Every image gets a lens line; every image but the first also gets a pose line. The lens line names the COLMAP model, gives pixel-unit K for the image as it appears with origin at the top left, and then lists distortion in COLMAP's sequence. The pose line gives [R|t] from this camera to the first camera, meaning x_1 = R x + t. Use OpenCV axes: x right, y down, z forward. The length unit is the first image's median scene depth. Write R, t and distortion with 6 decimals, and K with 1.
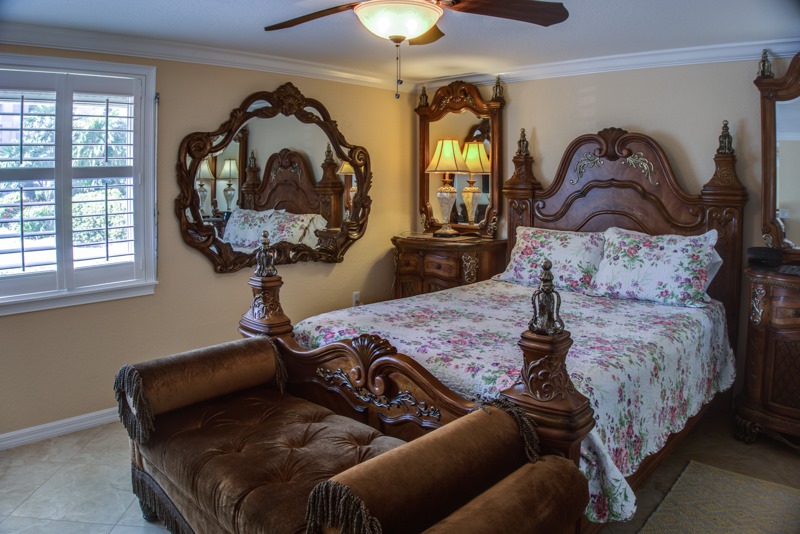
lens RADIAL K [[599.7, 0, 401.9], [0, 599.7, 254.6], [0, 0, 1]] dist [-0.254853, 0.107481]
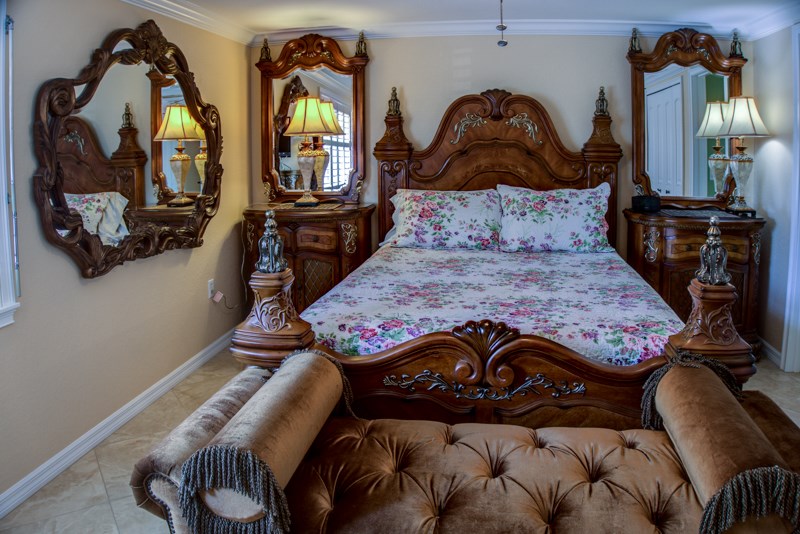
lens RADIAL K [[587.2, 0, 400.8], [0, 587.2, 249.4], [0, 0, 1]] dist [-0.292386, 0.183682]
pose [[0.820539, -0.107692, 0.561353, -0.376240], [0.077373, 0.993978, 0.077591, -0.026105], [-0.566329, -0.020233, 0.823931, 0.239717]]
